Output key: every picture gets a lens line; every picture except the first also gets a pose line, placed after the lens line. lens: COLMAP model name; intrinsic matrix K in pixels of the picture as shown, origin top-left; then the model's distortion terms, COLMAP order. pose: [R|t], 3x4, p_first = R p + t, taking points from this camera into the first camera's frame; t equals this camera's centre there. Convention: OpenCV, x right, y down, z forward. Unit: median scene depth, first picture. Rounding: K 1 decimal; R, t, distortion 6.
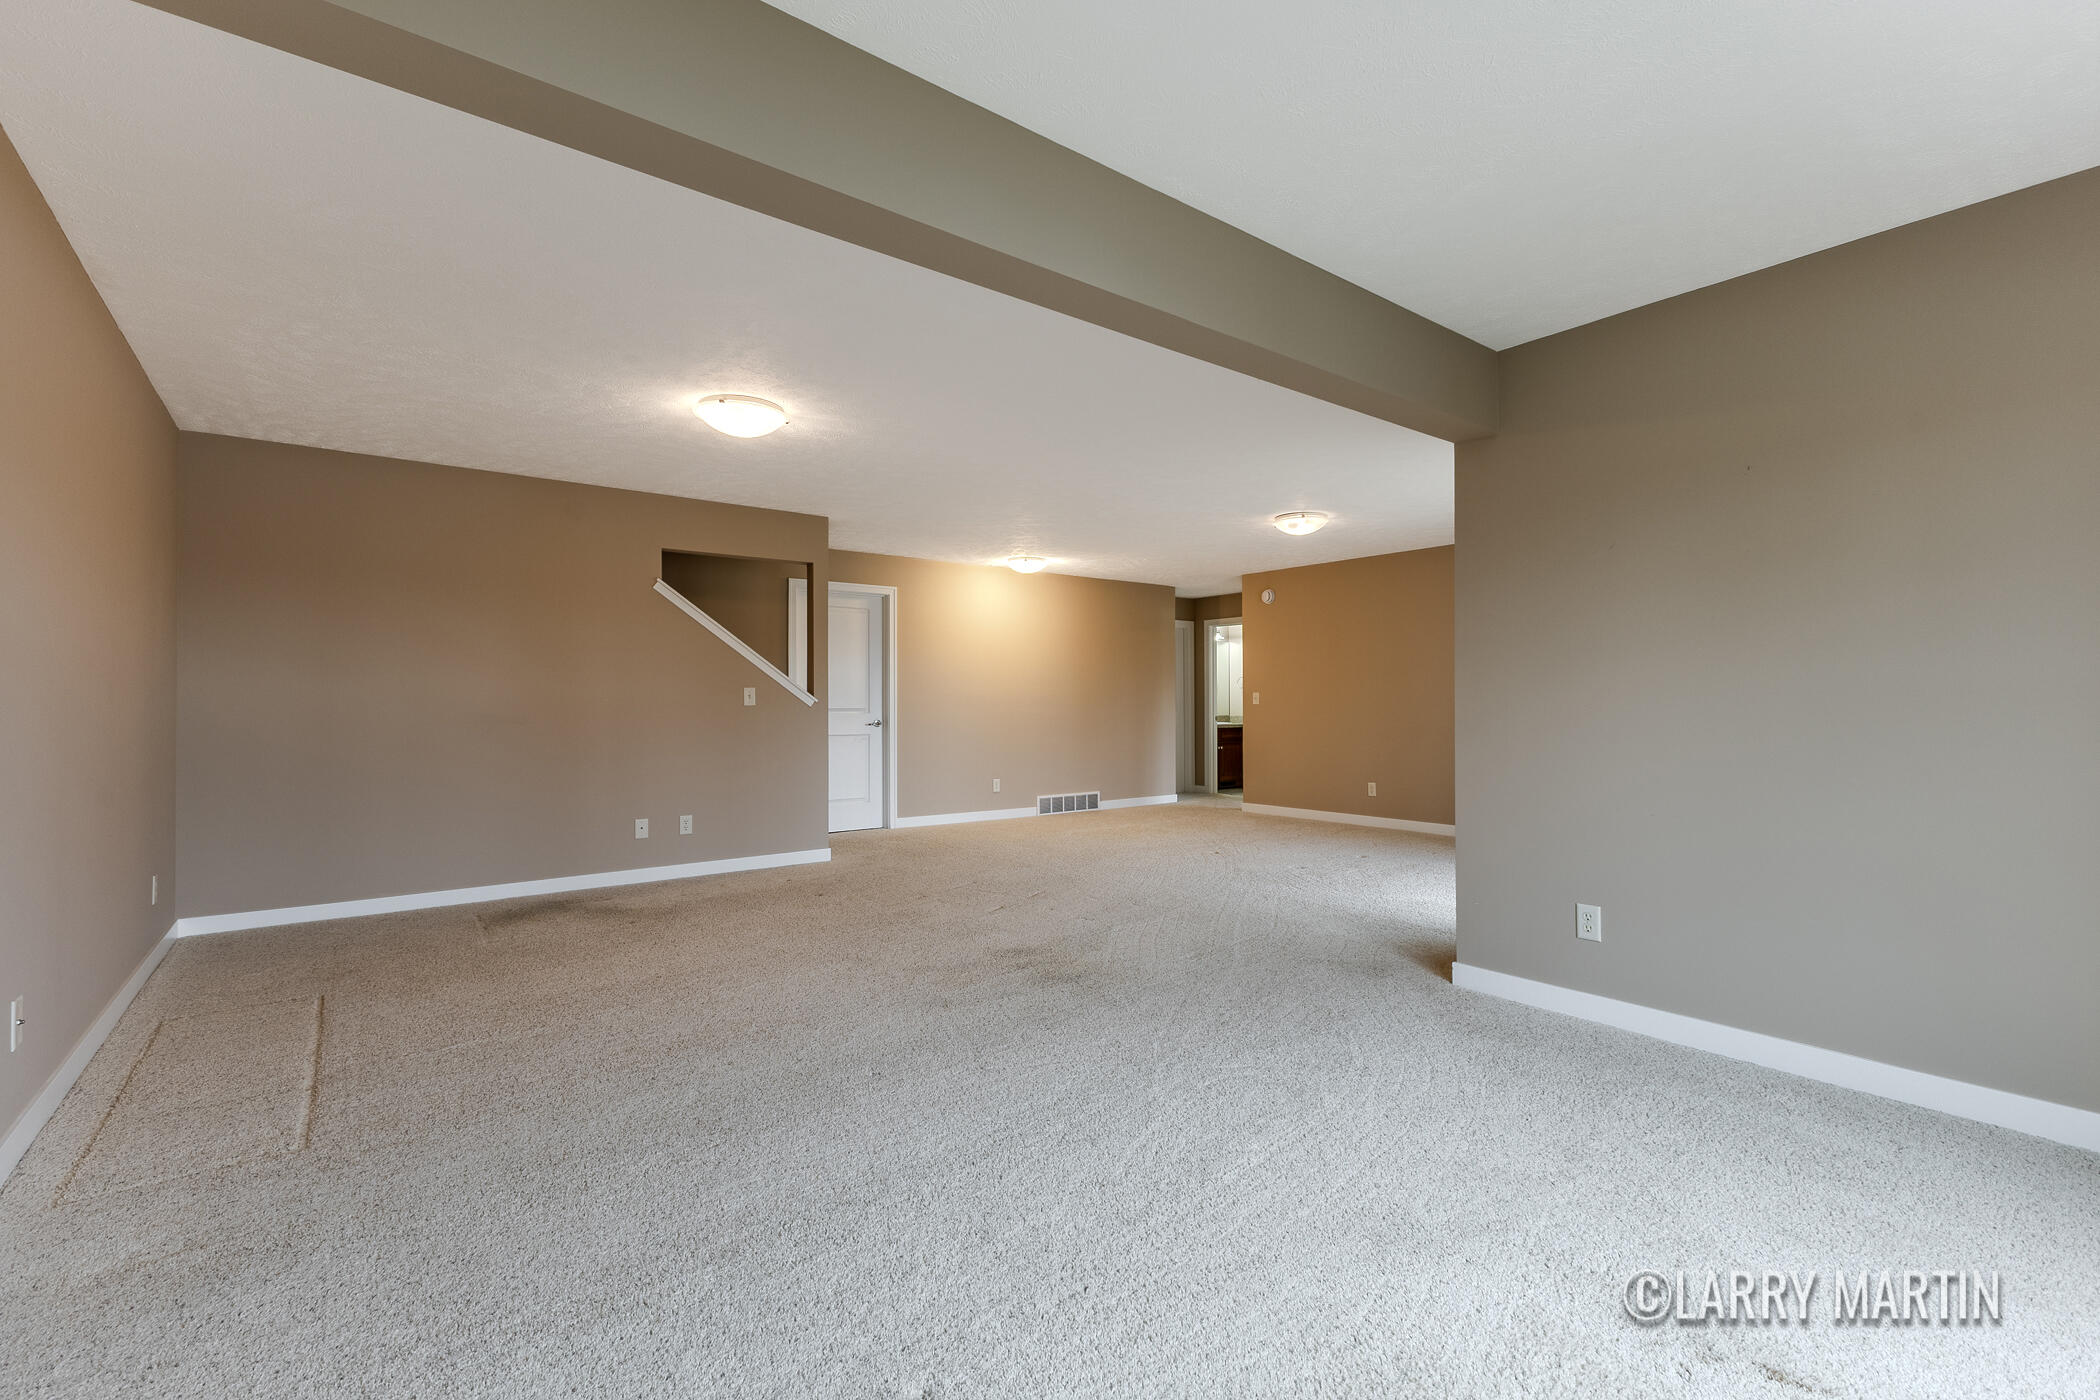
lens RADIAL K [[884.5, 0, 1035.4], [0, 884.5, 697.2], [0, 0, 1]] dist [-0.000945, -0.005656]
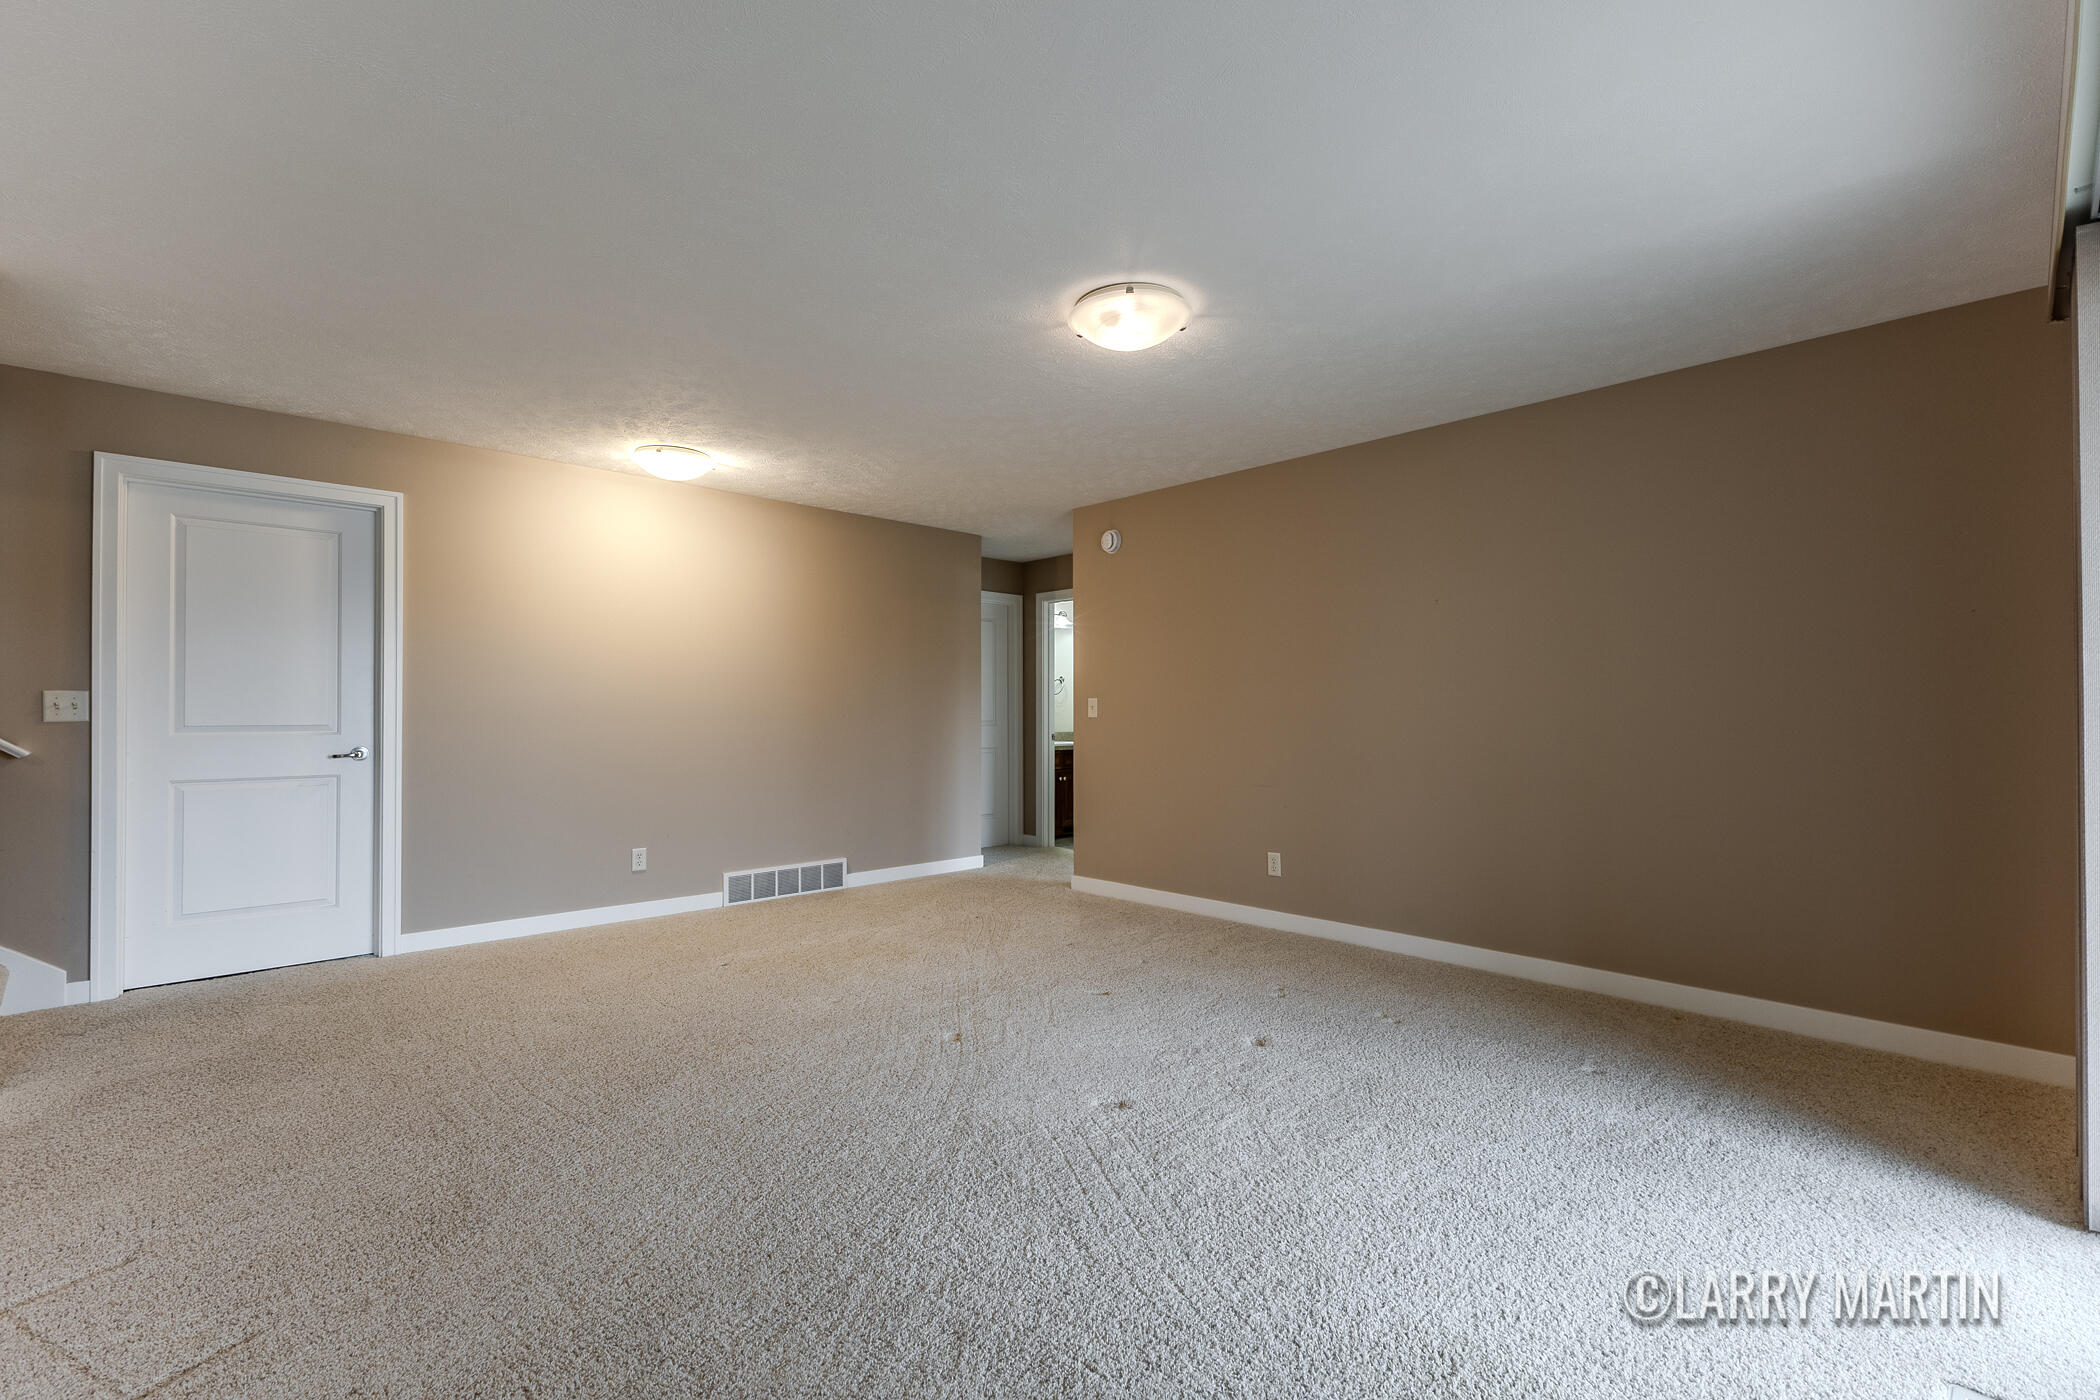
lens RADIAL K [[928.9, 0, 1032.9], [0, 928.9, 710.1], [0, 0, 1]] dist [0.018218, -0.006241]
pose [[0.993374, 0.002254, 0.114900, 0.133992], [-0.002662, 0.999991, 0.003396, 0.000971], [-0.114892, -0.003680, 0.993371, 0.361373]]
